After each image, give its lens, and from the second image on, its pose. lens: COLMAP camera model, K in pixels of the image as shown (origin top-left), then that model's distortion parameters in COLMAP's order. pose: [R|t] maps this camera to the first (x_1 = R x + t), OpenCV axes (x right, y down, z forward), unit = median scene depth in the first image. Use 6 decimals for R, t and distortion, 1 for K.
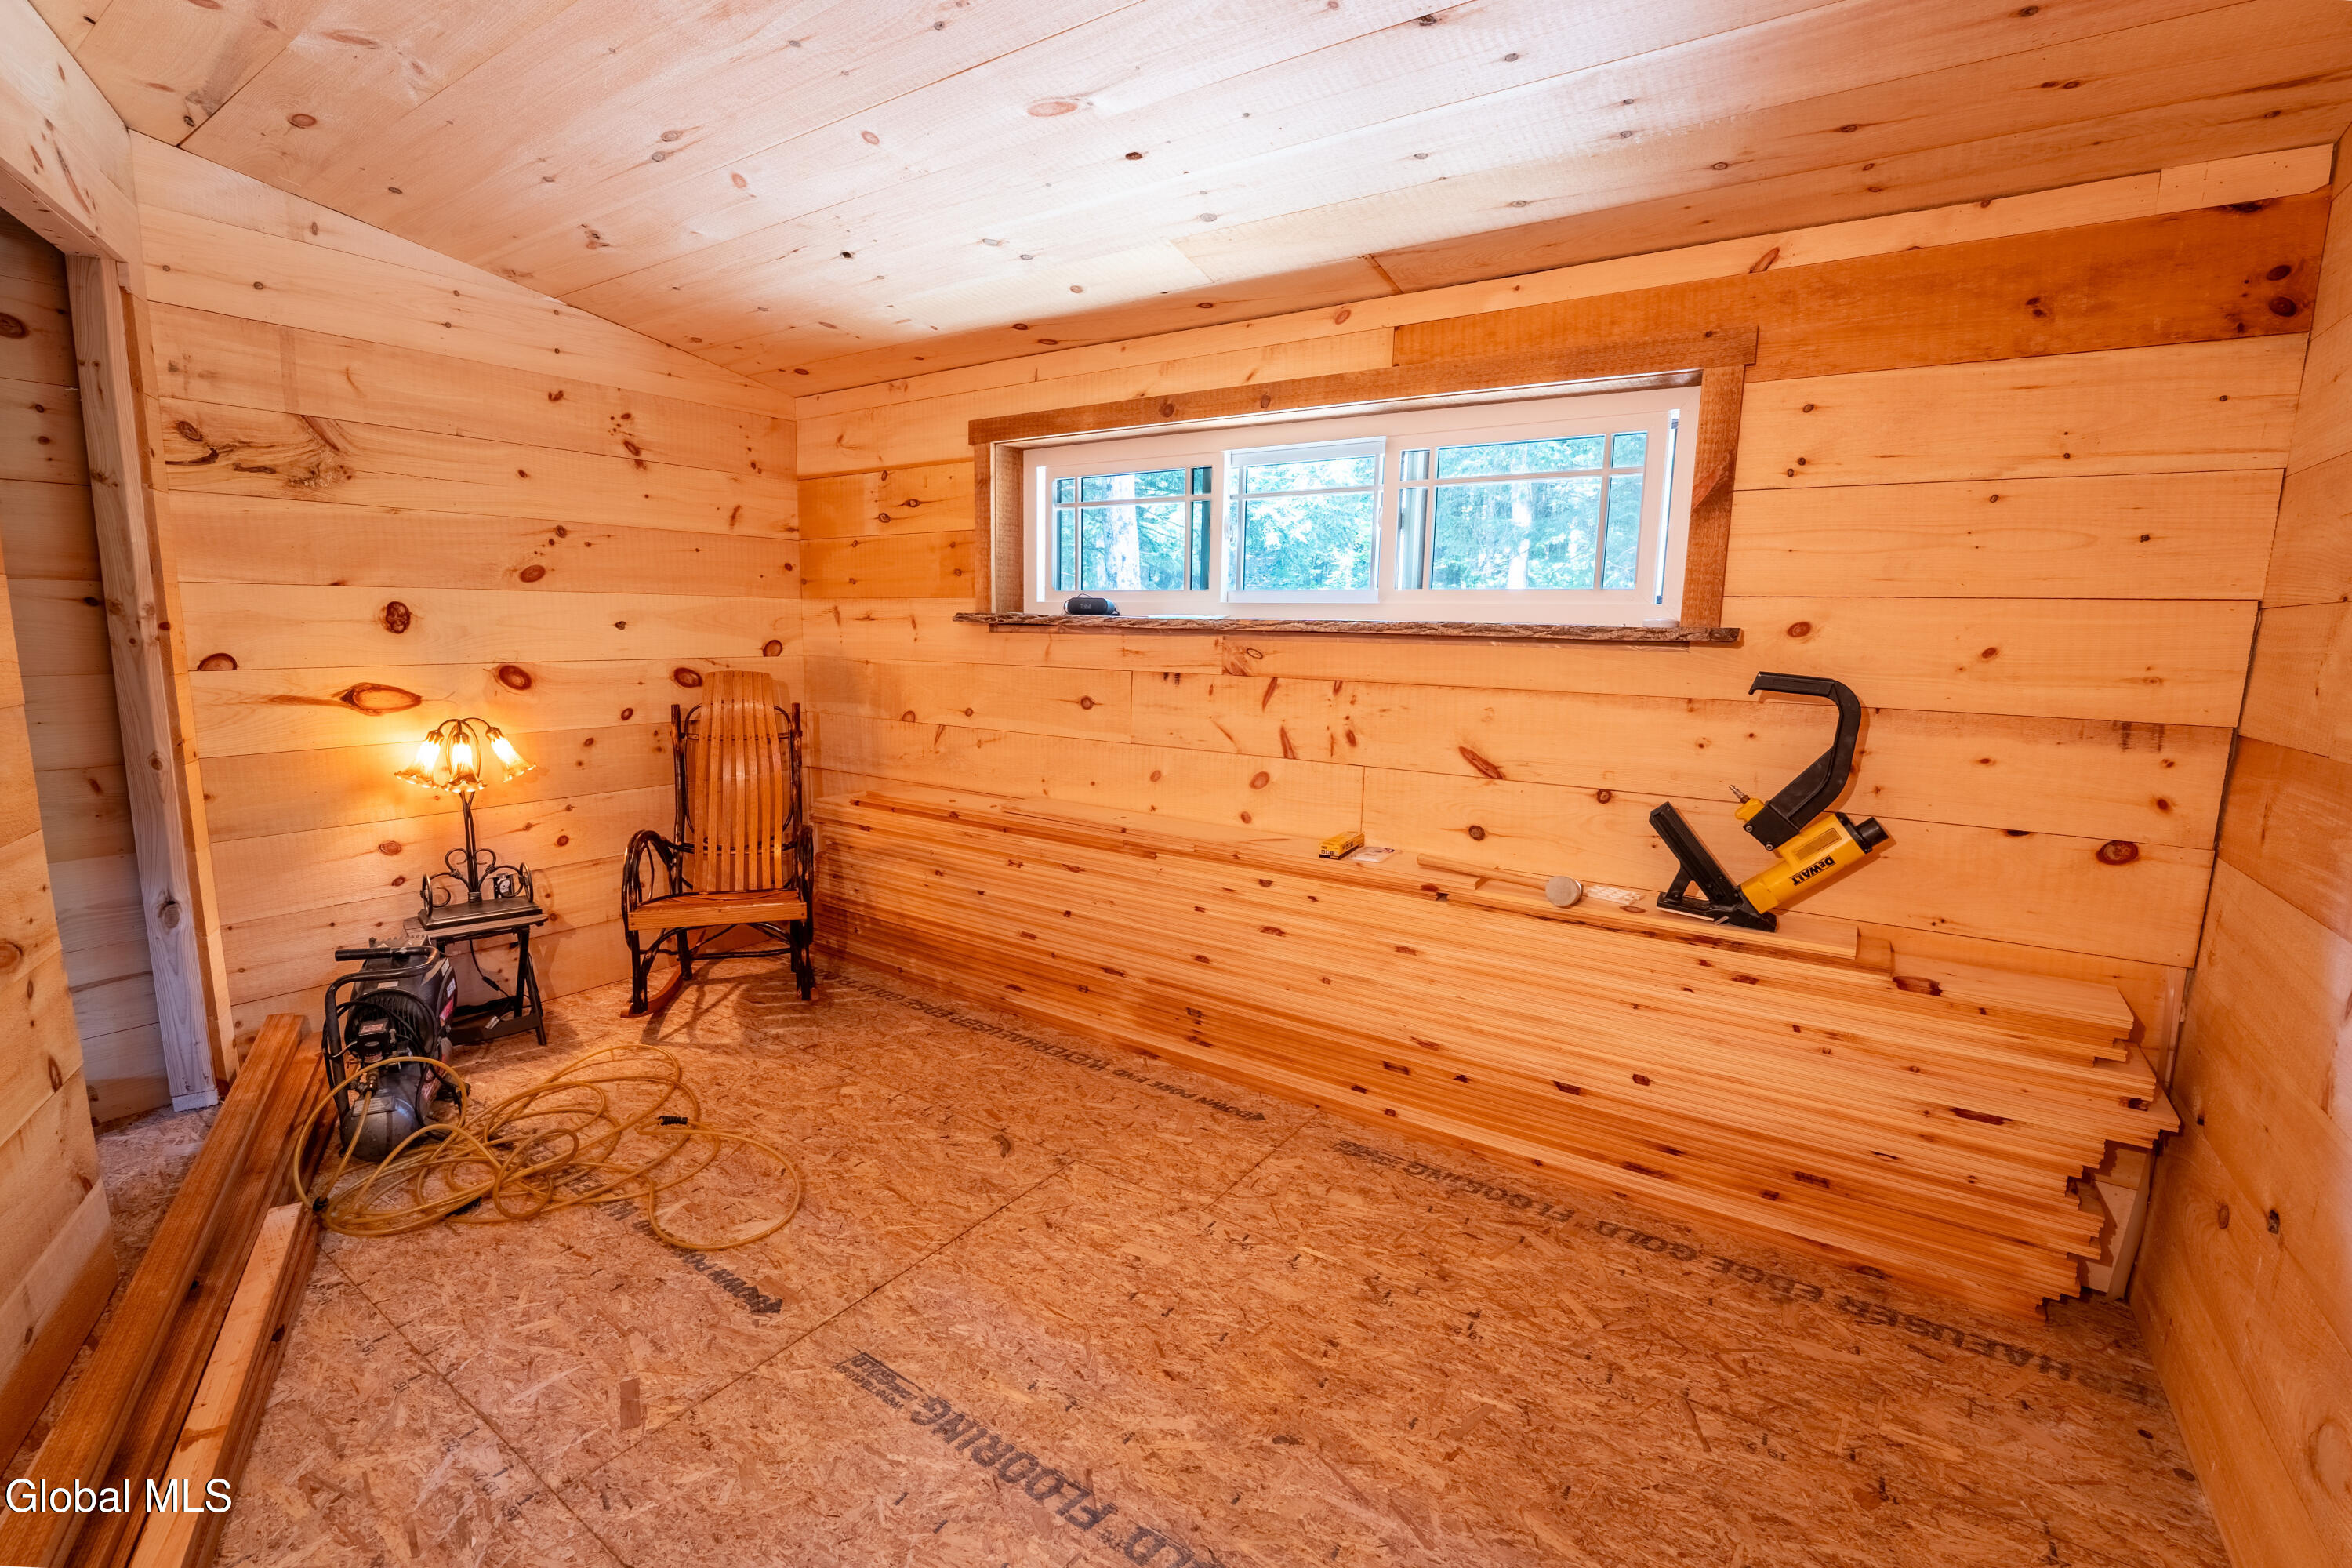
lens RADIAL K [[1020.9, 0, 1176.0], [0, 1020.9, 784.0], [0, 0, 1]] dist [-0.027369, 0.000187]
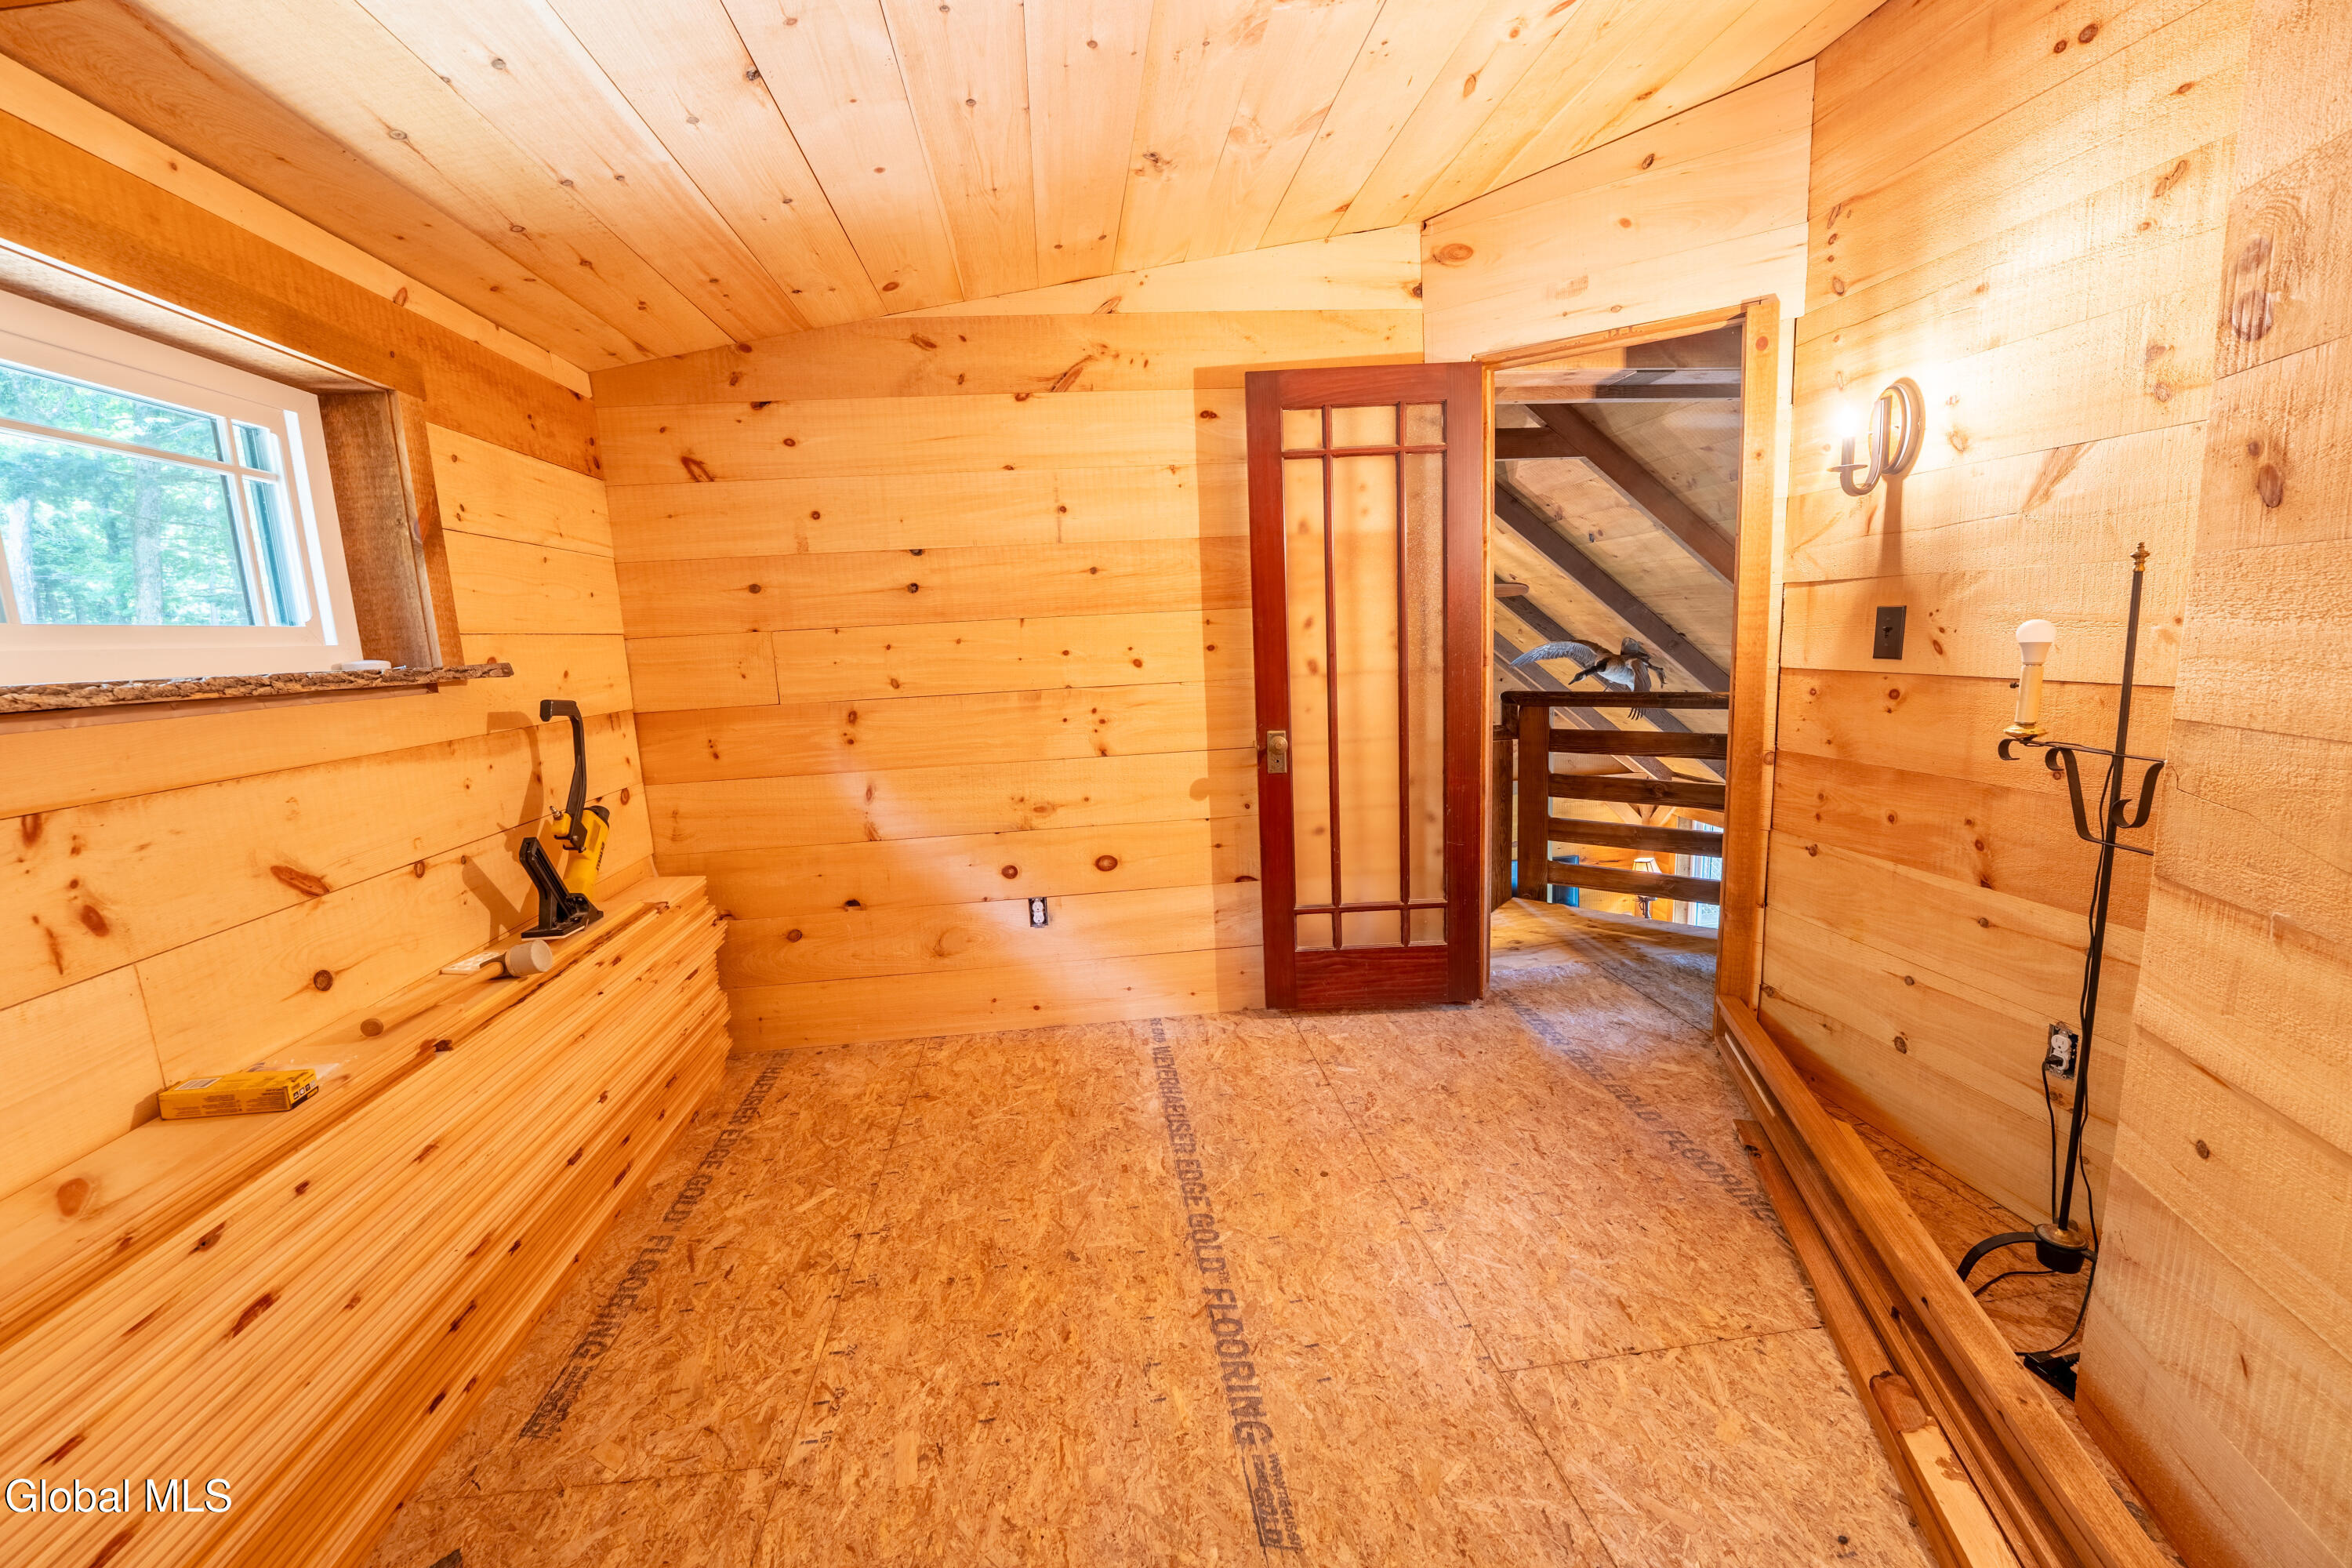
lens RADIAL K [[960.0, 0, 1153.4], [0, 960.0, 786.7], [0, 0, 1]] dist [-0.025082, 0.000870]
pose [[-0.637051, -0.107903, 0.763232, -0.665570], [0.157746, 0.950948, 0.266109, -0.196983], [-0.754507, 0.289922, -0.588782, 1.162503]]
